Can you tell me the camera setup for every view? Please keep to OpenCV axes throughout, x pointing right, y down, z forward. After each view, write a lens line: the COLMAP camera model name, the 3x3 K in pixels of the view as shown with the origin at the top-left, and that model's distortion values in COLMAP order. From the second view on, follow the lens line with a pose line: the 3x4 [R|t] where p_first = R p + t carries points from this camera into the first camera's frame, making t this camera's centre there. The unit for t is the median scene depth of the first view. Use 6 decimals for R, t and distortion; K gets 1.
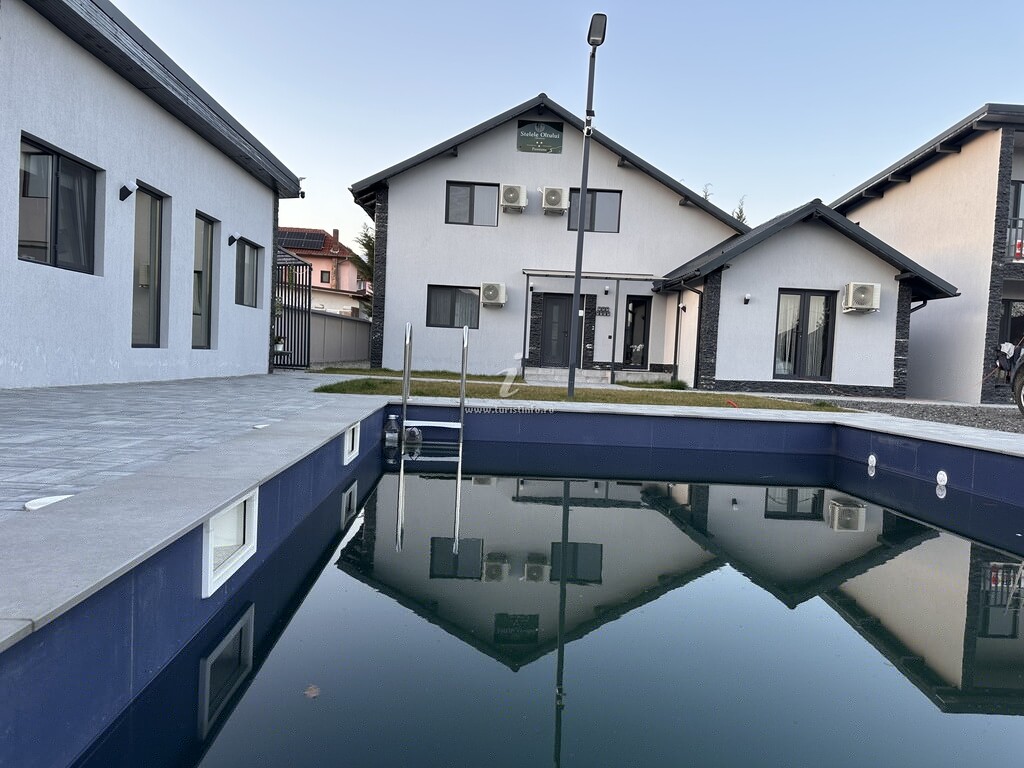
lens RADIAL K [[725.6, 0, 512.0], [0, 725.6, 384.0], [0, 0, 1]] dist [0.000050, -0.000973]
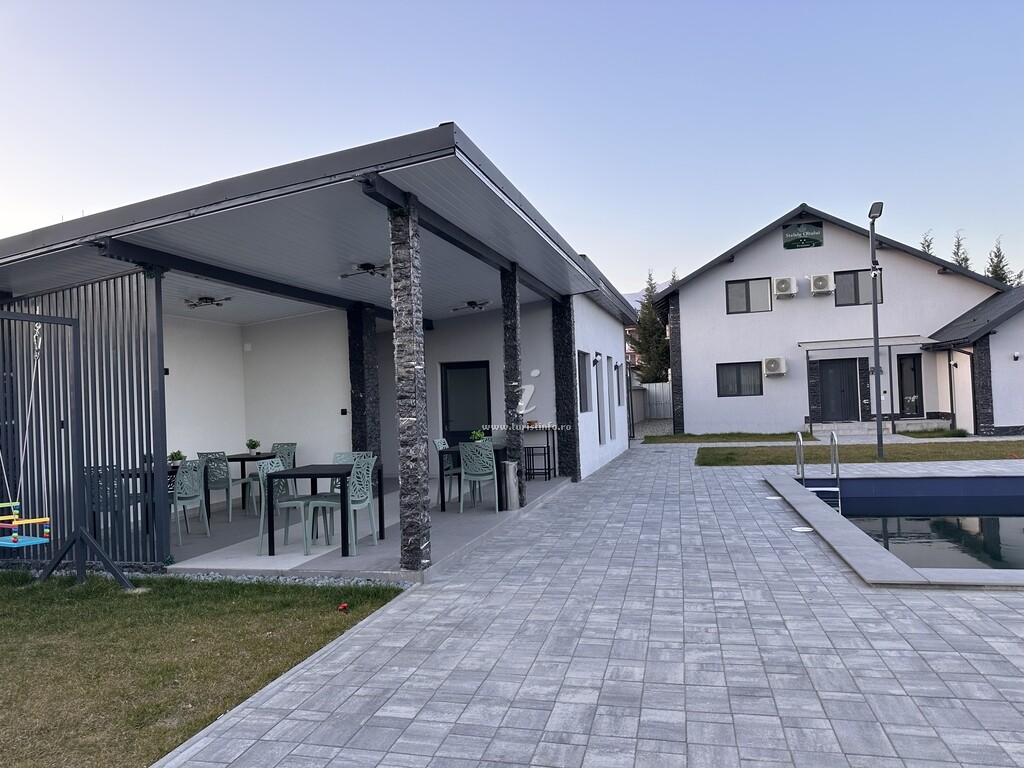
lens RADIAL K [[710.8, 0, 488.0], [0, 710.8, 384.6], [0, 0, 1]] dist [-0.004357, -0.035045]
pose [[0.937670, -0.096853, -0.333757, -0.084581], [0.075724, 0.994245, -0.075778, -0.040692], [0.339176, 0.045781, 0.939608, -0.288671]]
